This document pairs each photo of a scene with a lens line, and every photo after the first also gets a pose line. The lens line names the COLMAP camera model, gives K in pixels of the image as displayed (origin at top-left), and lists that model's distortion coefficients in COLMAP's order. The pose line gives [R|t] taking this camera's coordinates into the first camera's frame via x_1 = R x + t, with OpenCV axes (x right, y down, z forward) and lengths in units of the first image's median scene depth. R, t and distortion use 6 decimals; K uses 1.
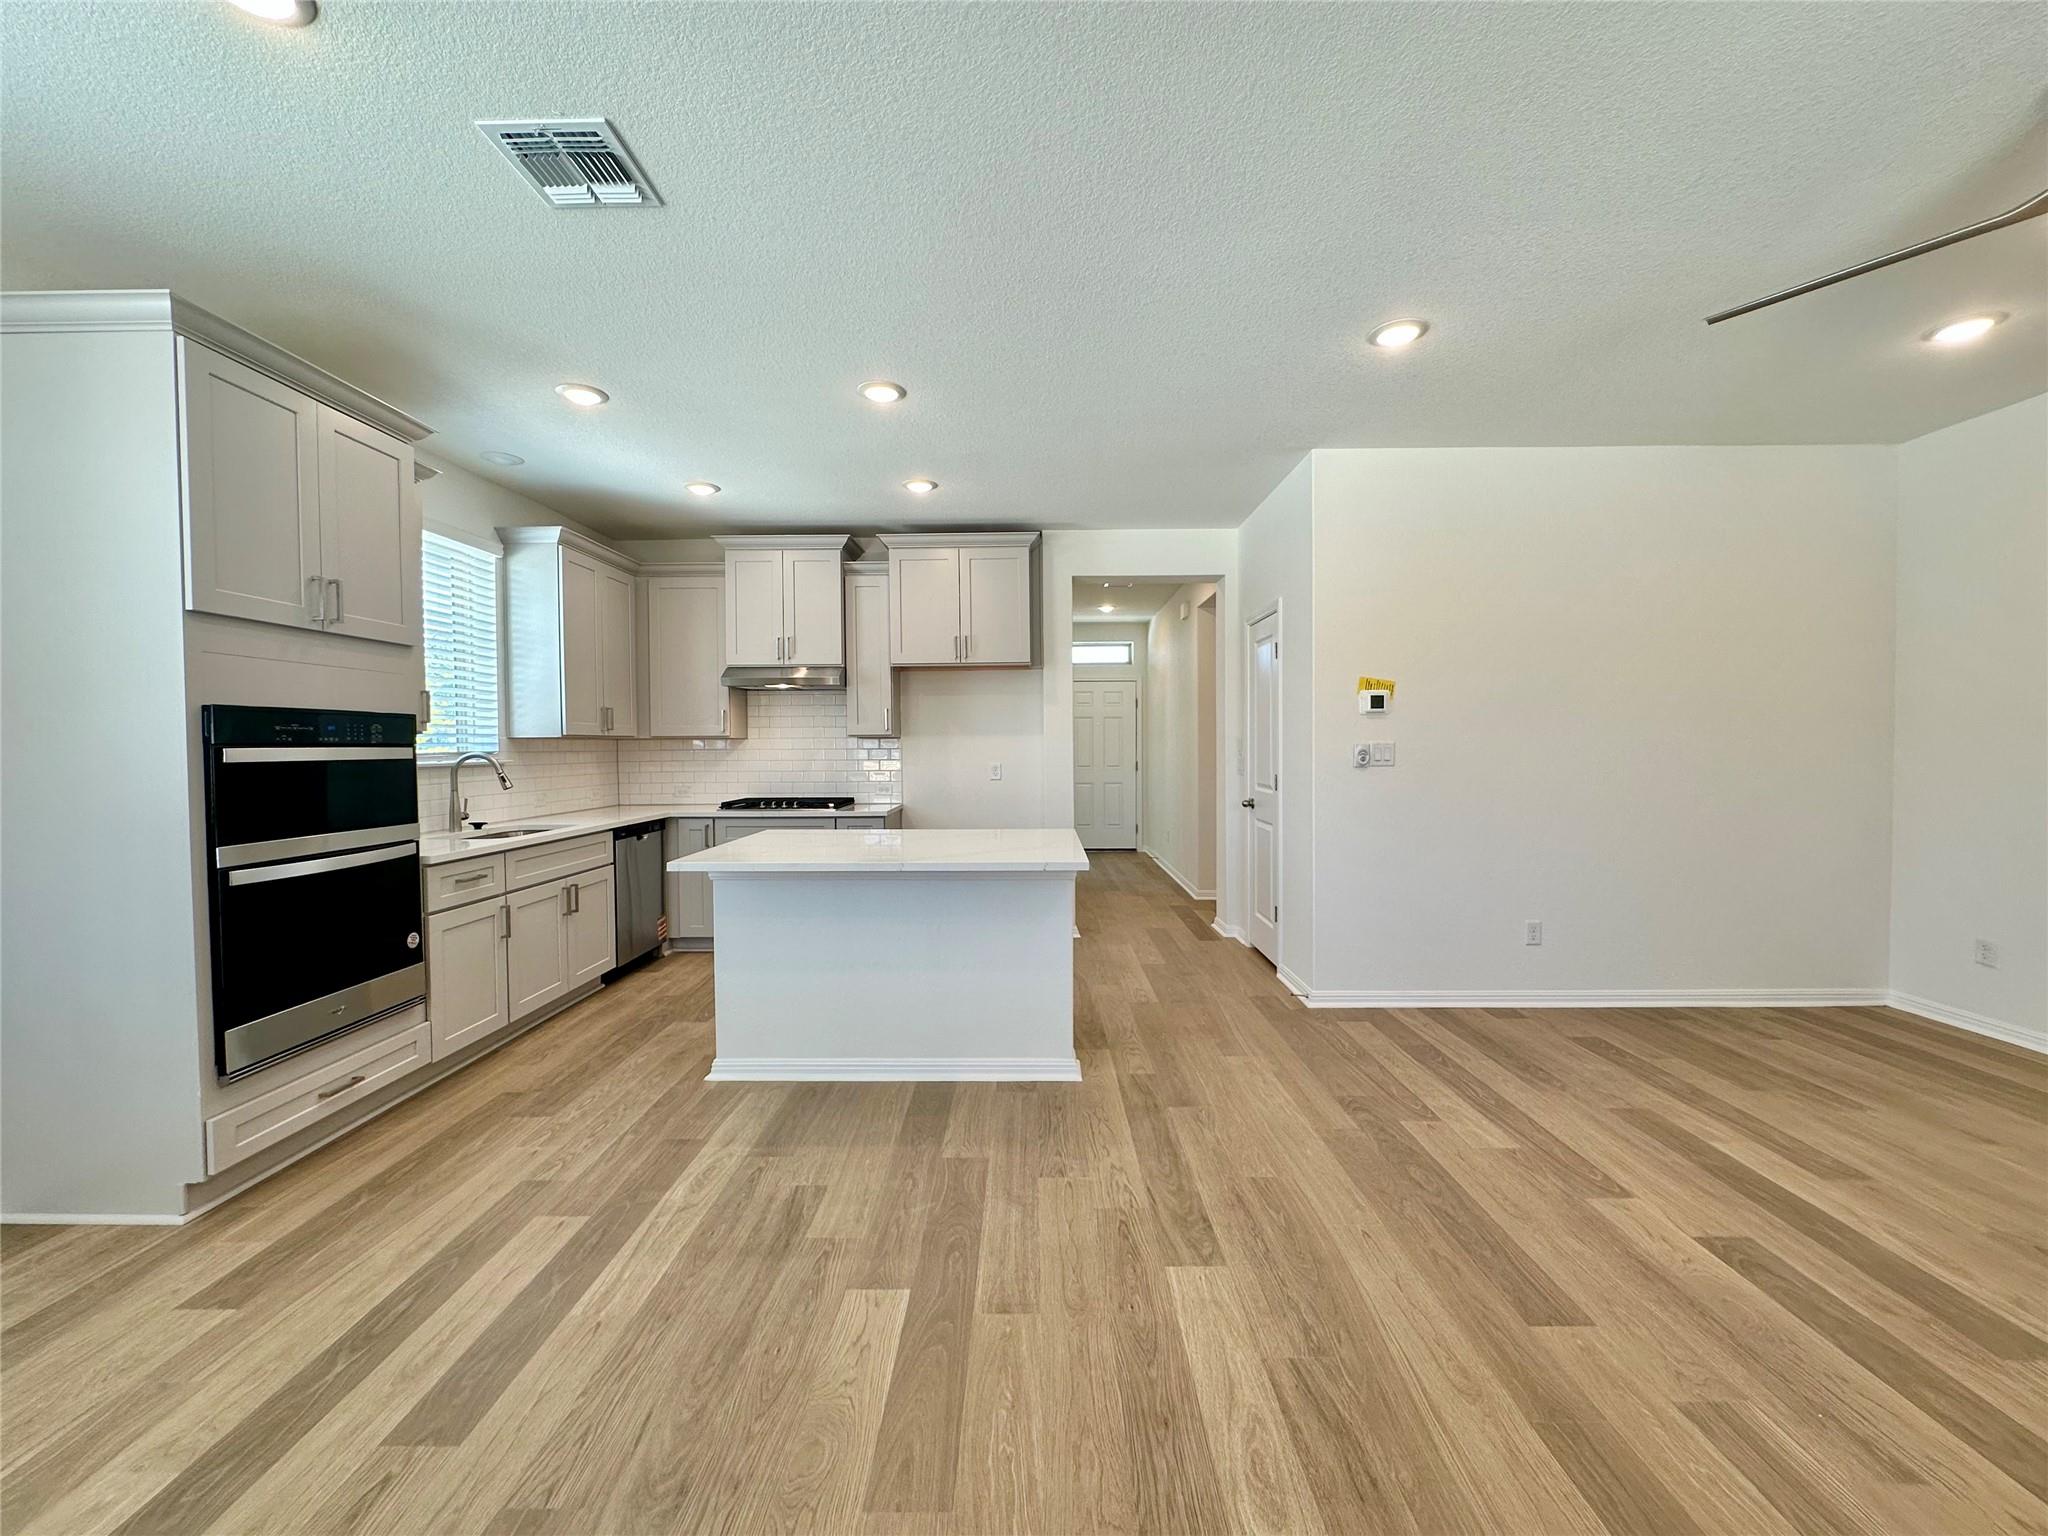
lens RADIAL K [[819.2, 0, 1027.5], [0, 819.2, 766.8], [0, 0, 1]] dist [-0.002714, 0.000181]
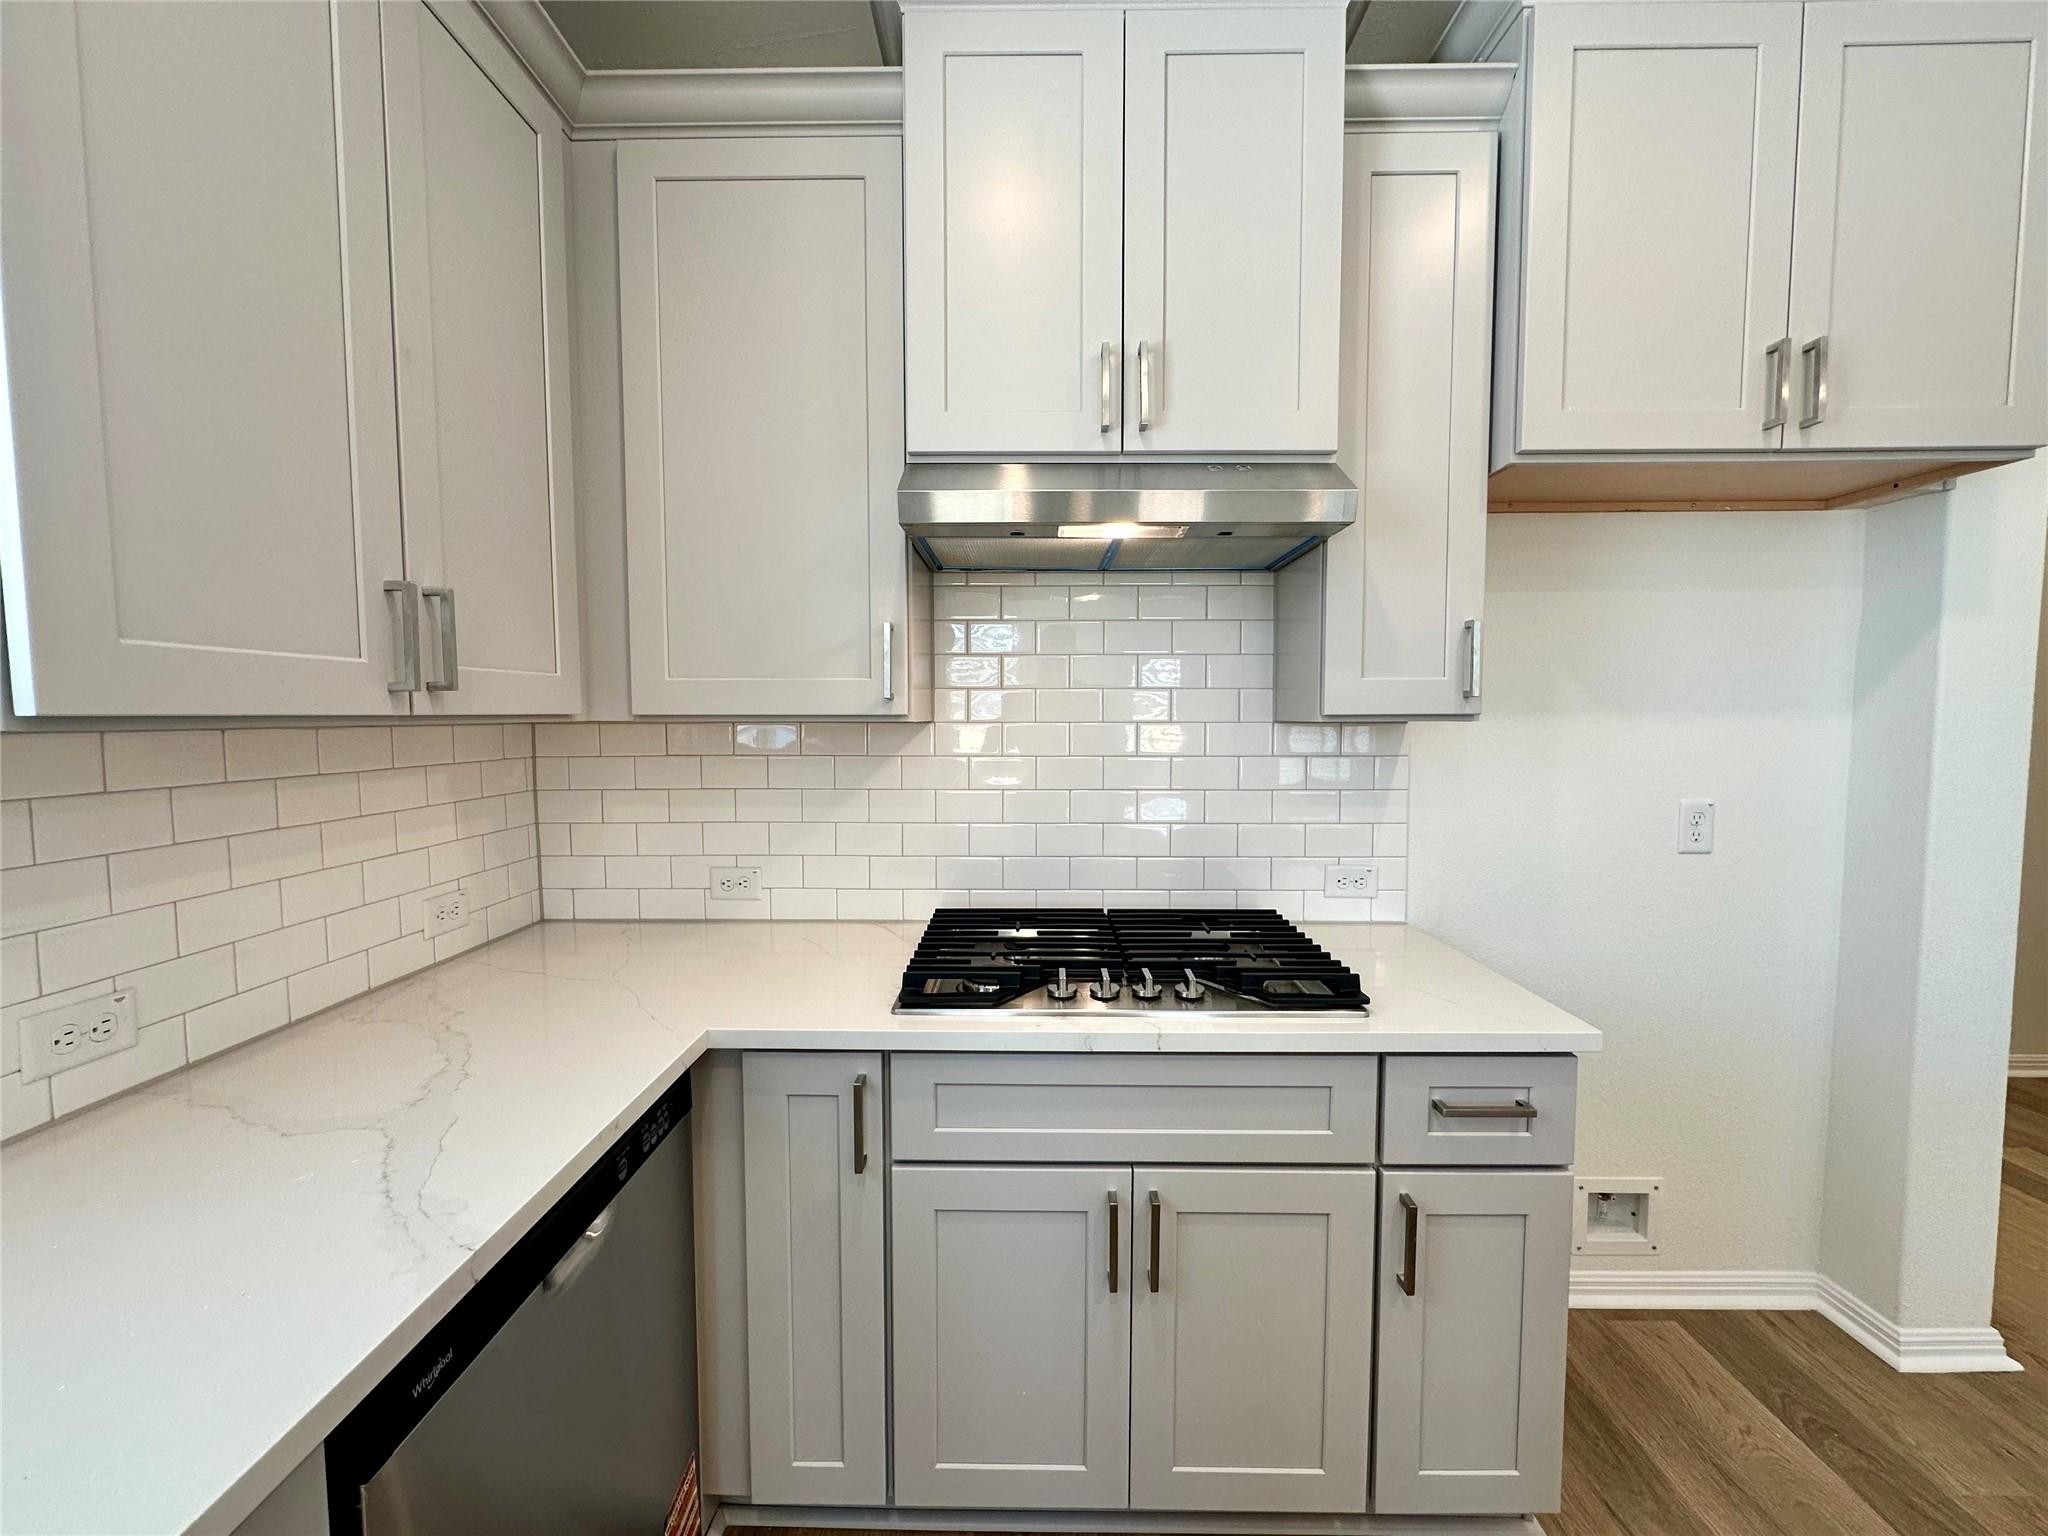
lens RADIAL K [[819.2, 0, 1027.5], [0, 819.2, 766.8], [0, 0, 1]] dist [-0.002714, 0.000181]
pose [[0.999978, 0.004630, -0.004683, -0.666596], [-0.004467, 0.999404, 0.034244, -0.061053], [0.004839, -0.034222, 0.999403, 1.487144]]
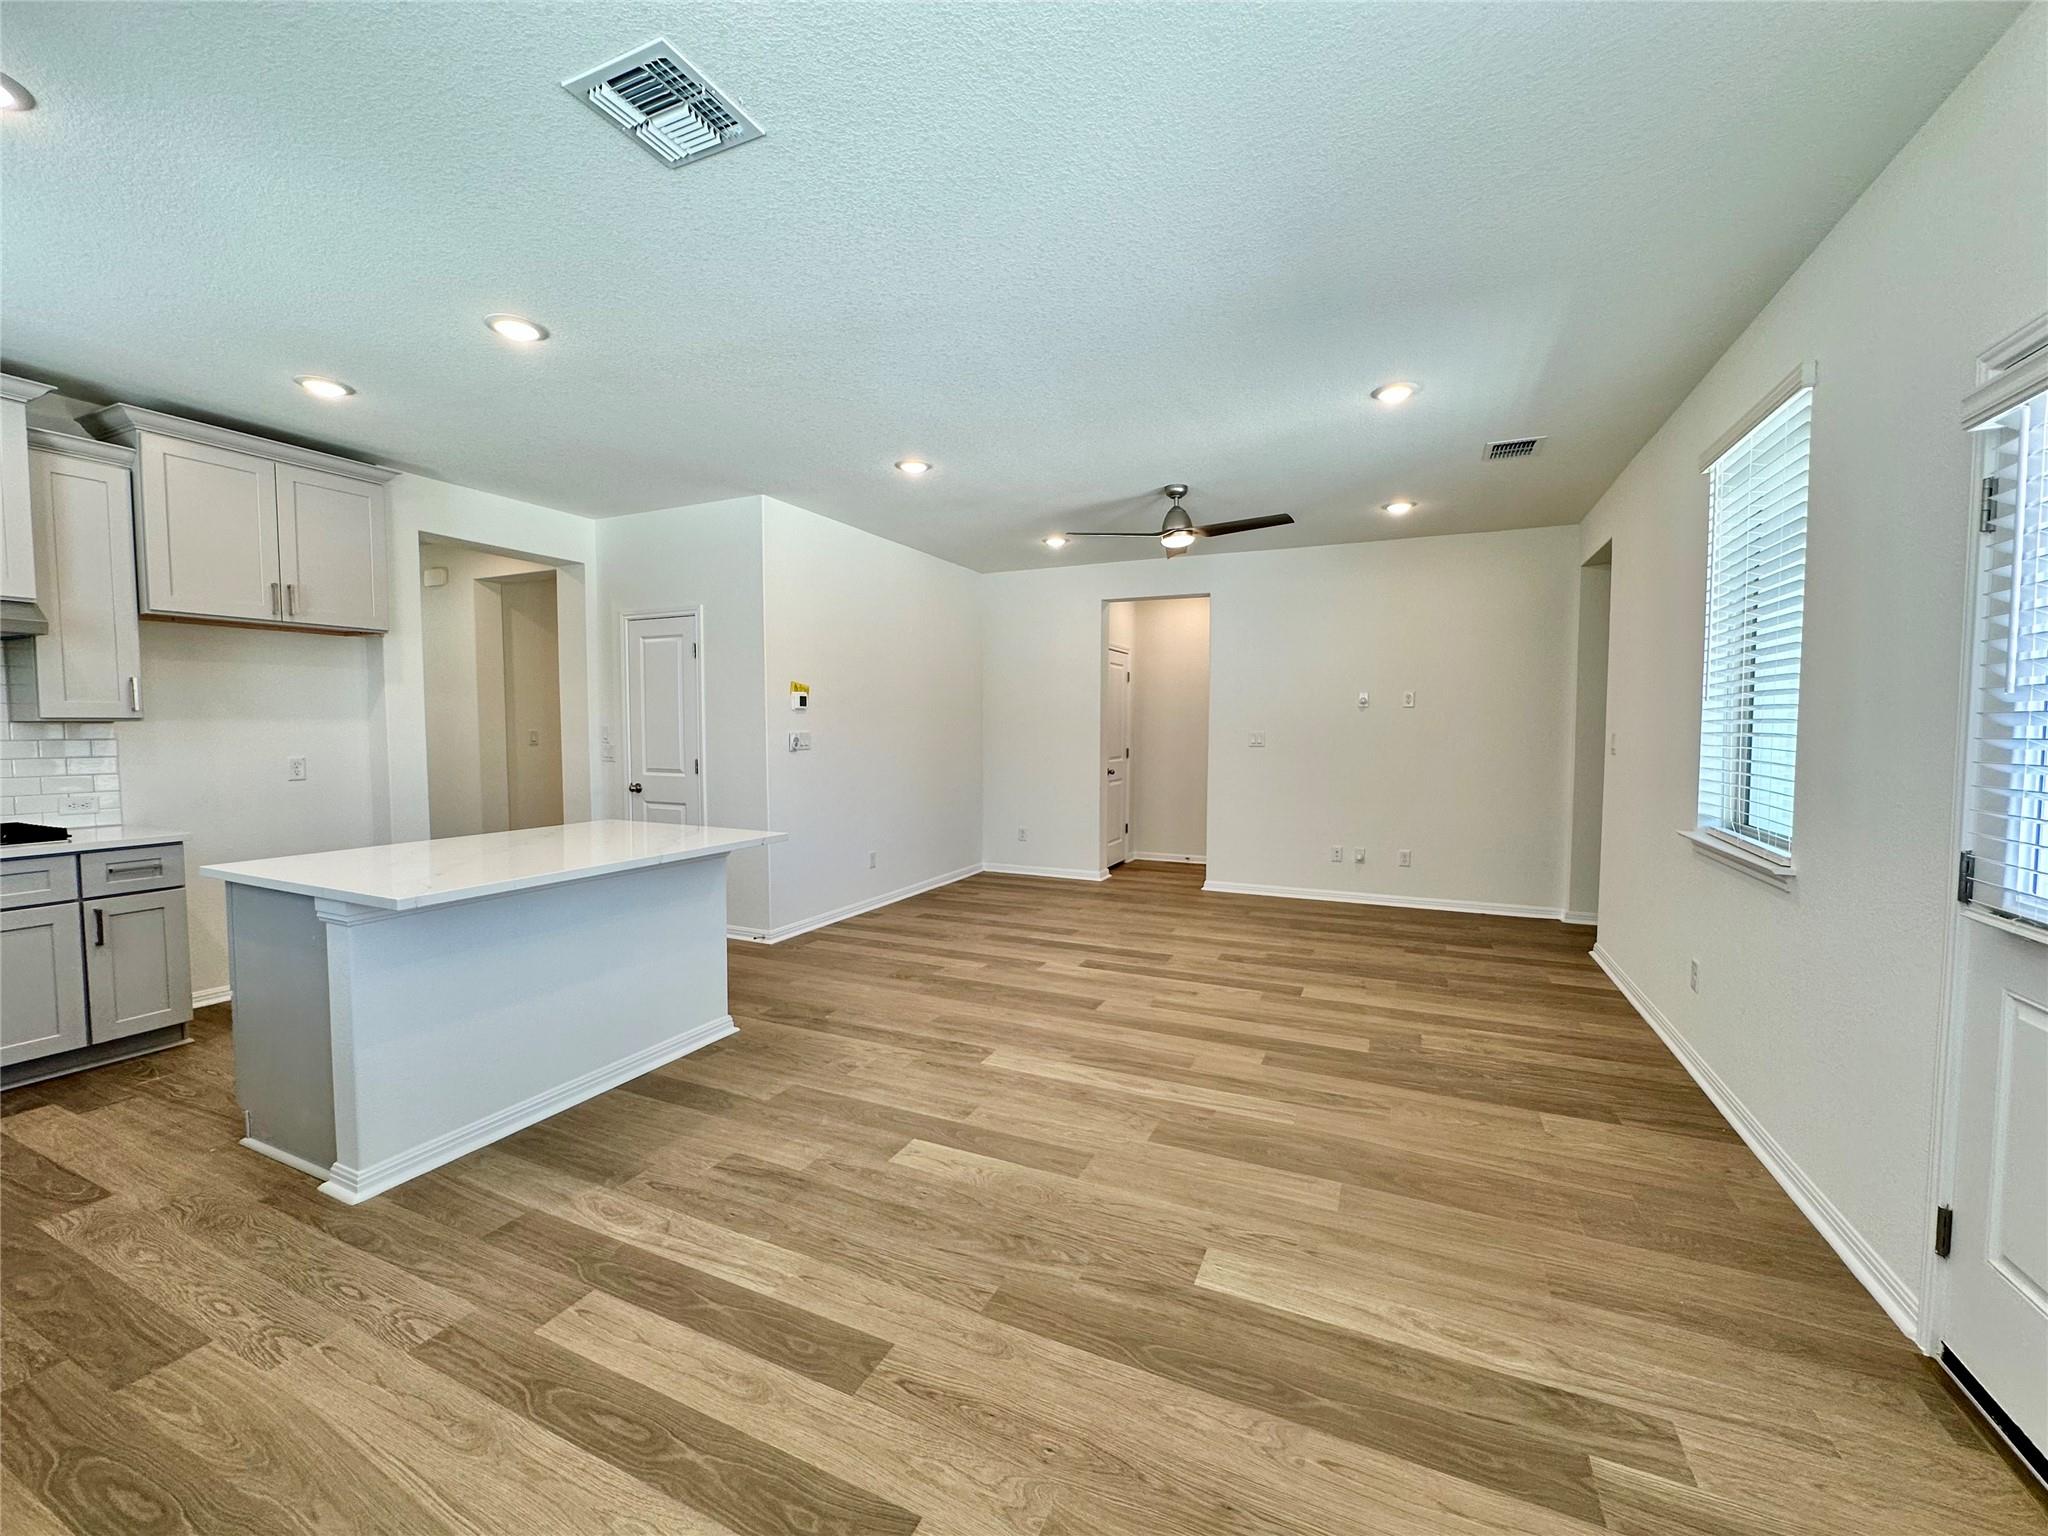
lens RADIAL K [[819.2, 0, 1027.5], [0, 819.2, 766.8], [0, 0, 1]] dist [-0.002714, 0.000181]
pose [[0.406508, -0.038095, 0.912853, -0.981422], [0.019184, 0.999266, 0.033158, -0.016659], [-0.913446, 0.004033, 0.406941, 0.205359]]
